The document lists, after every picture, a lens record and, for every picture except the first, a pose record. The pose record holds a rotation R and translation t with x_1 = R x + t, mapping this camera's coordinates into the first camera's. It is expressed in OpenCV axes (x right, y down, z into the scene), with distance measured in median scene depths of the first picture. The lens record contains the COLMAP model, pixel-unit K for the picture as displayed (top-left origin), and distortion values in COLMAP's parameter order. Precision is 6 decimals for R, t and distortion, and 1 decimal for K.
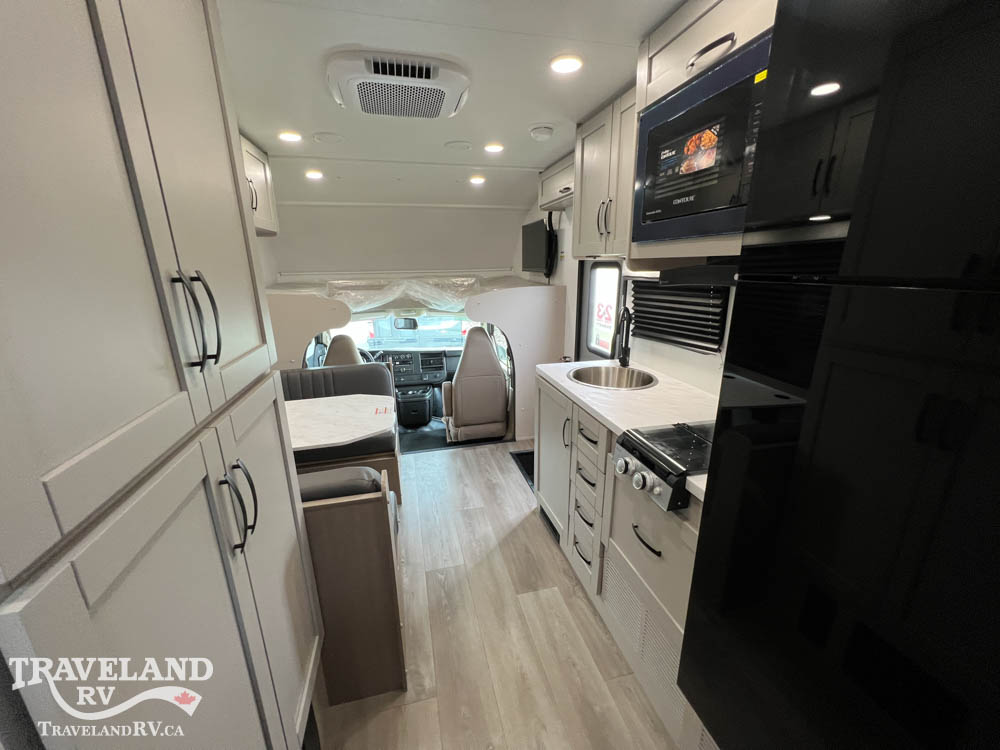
lens RADIAL K [[398.5, 0, 499.3], [0, 398.5, 376.0], [0, 0, 1]] dist [-0.000487, 0.000907]
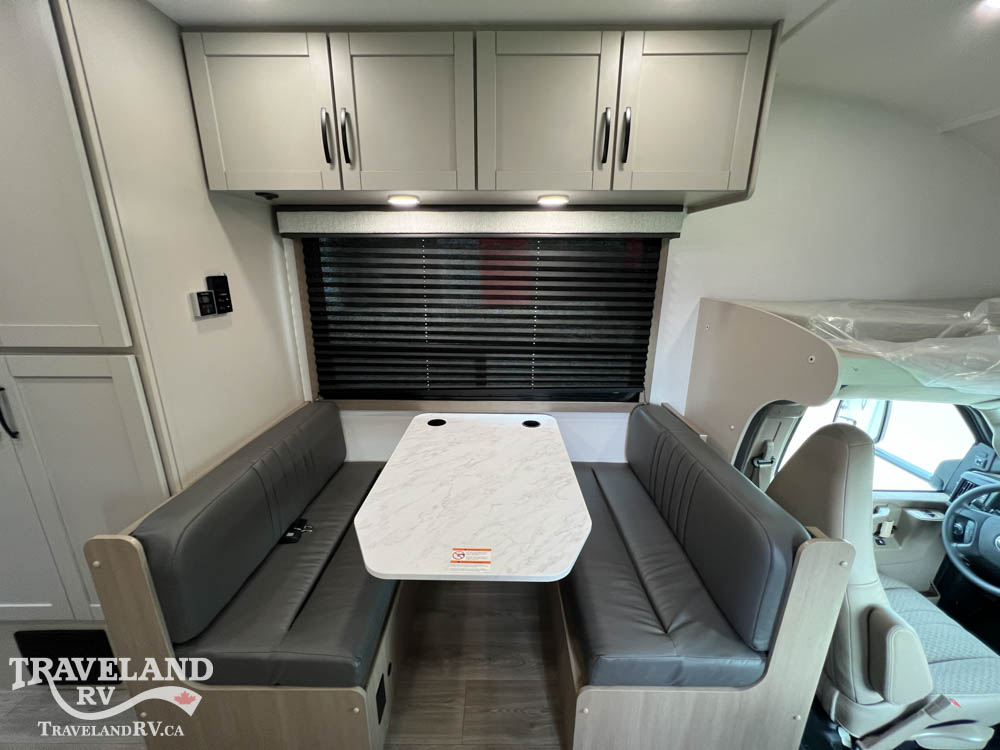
lens RADIAL K [[398.5, 0, 498.7], [0, 398.5, 373.5], [0, 0, 1]] dist [-0.000487, 0.000907]
pose [[-0.247466, 0.269438, -0.930679, 0.156371], [-0.262071, 0.906137, 0.332017, -0.501254], [0.932781, 0.326067, -0.153626, 1.820381]]
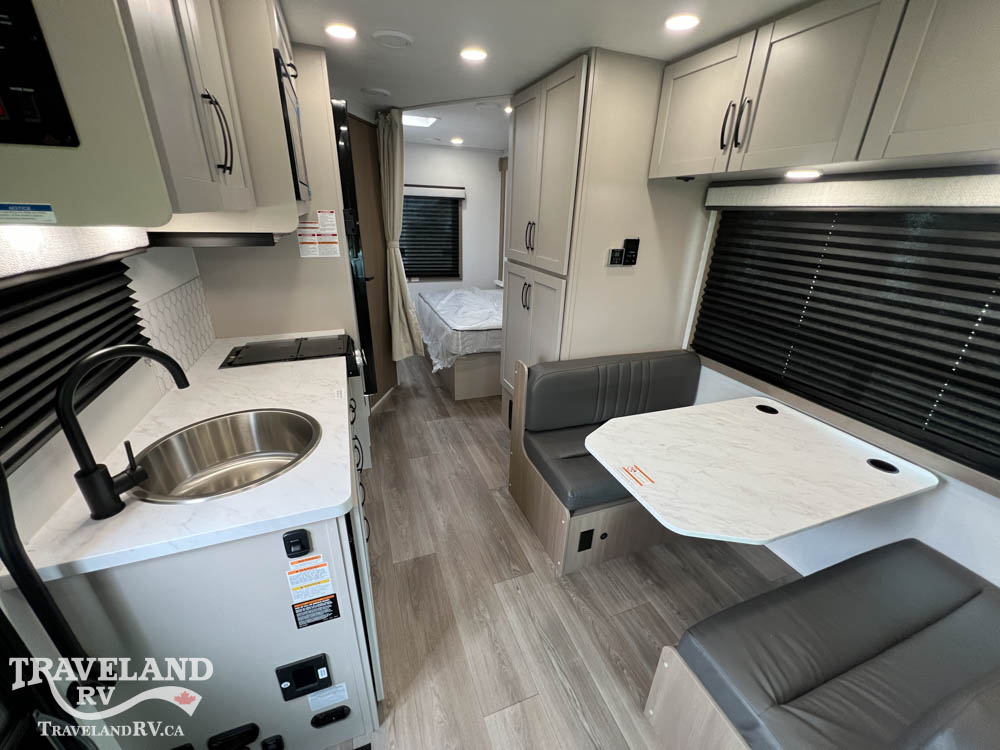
lens RADIAL K [[398.5, 0, 498.6], [0, 398.5, 373.3], [0, 0, 1]] dist [-0.000487, 0.000907]
pose [[-0.993290, 0.024450, -0.113039, -0.020168], [-0.050678, 0.786549, 0.615444, -0.726190], [0.103958, 0.617043, -0.780032, 2.406950]]
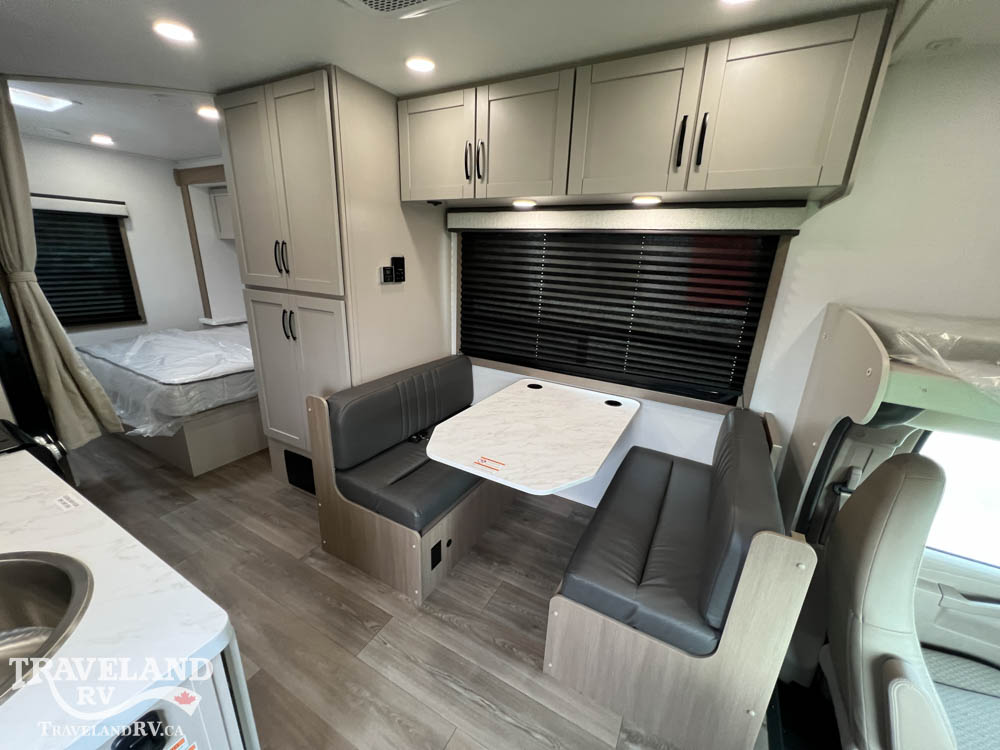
lens RADIAL K [[398.5, 0, 498.1], [0, 398.5, 373.1], [0, 0, 1]] dist [-0.000487, 0.000907]
pose [[-0.685664, 0.201835, -0.699377, 0.242436], [-0.222927, 0.856400, 0.465707, -0.641149], [0.692942, 0.475229, -0.542208, 2.298048]]
